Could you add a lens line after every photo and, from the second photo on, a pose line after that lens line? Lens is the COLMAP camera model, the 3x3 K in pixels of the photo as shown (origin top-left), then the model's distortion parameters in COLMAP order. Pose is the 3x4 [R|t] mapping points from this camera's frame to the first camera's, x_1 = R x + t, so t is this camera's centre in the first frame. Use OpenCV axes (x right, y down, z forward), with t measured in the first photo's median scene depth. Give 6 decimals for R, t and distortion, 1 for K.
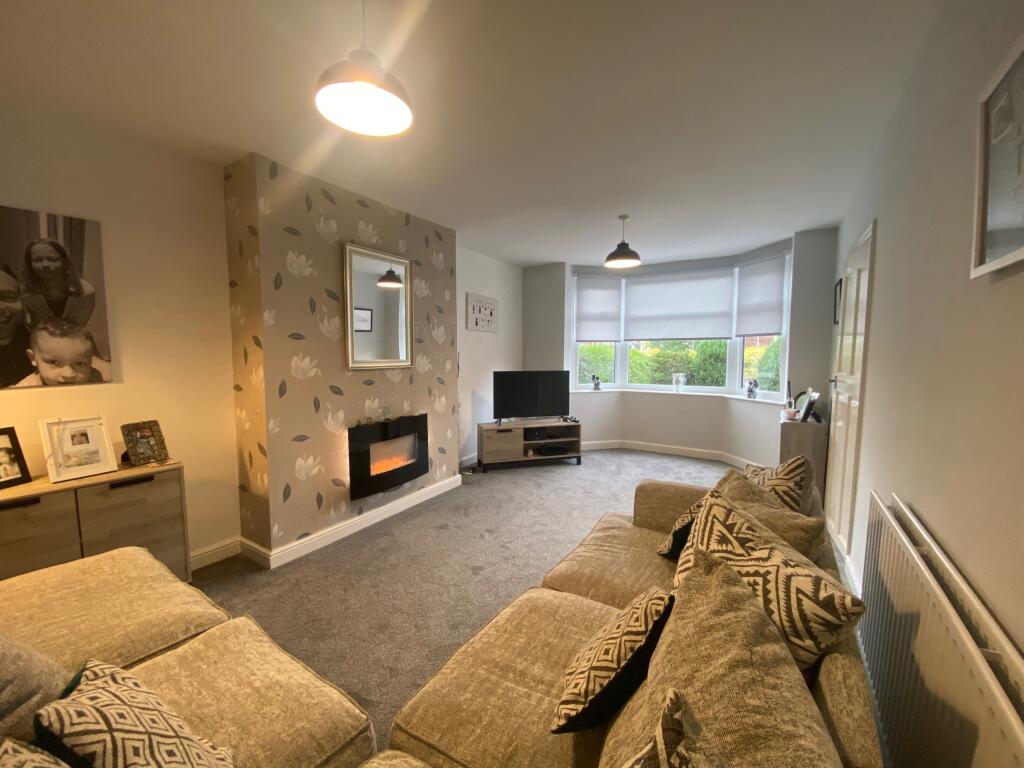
lens RADIAL K [[415.8, 0, 516.6], [0, 415.8, 386.8], [0, 0, 1]] dist [0.012501, -0.015365]
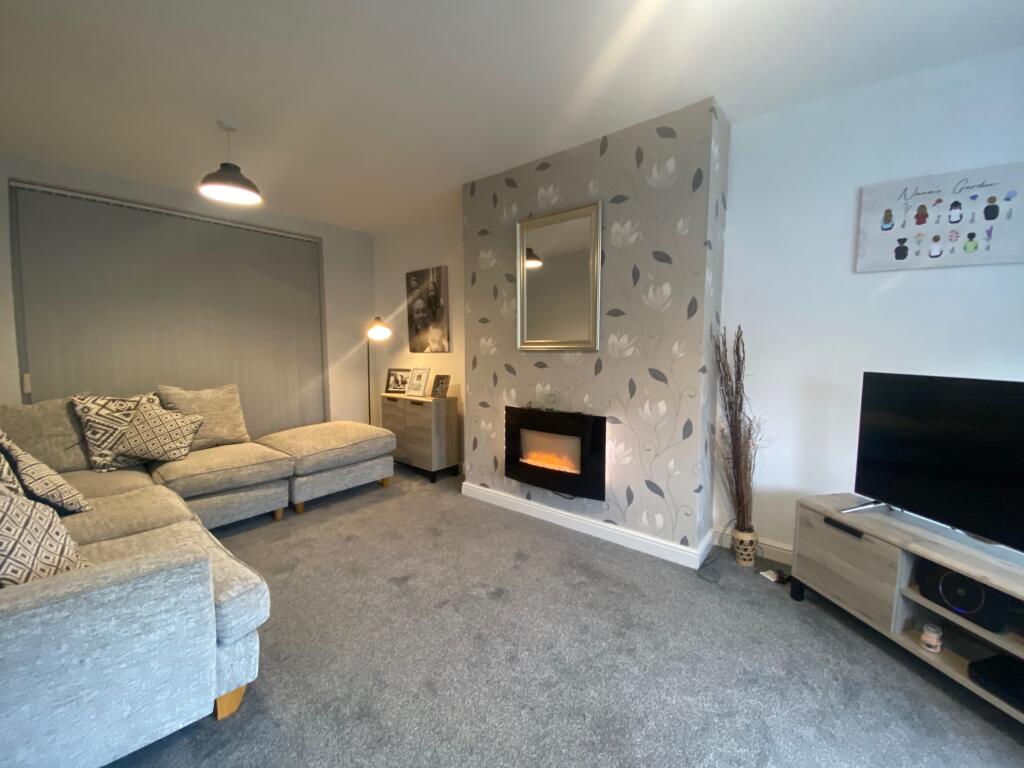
lens RADIAL K [[415.8, 0, 517.4], [0, 415.8, 388.1], [0, 0, 1]] dist [0.012501, -0.015365]
pose [[-0.149897, 0.098414, -0.983792, 0.517111], [-0.081866, 0.990381, 0.111546, -0.054177], [0.985307, 0.097260, -0.140398, 1.004223]]
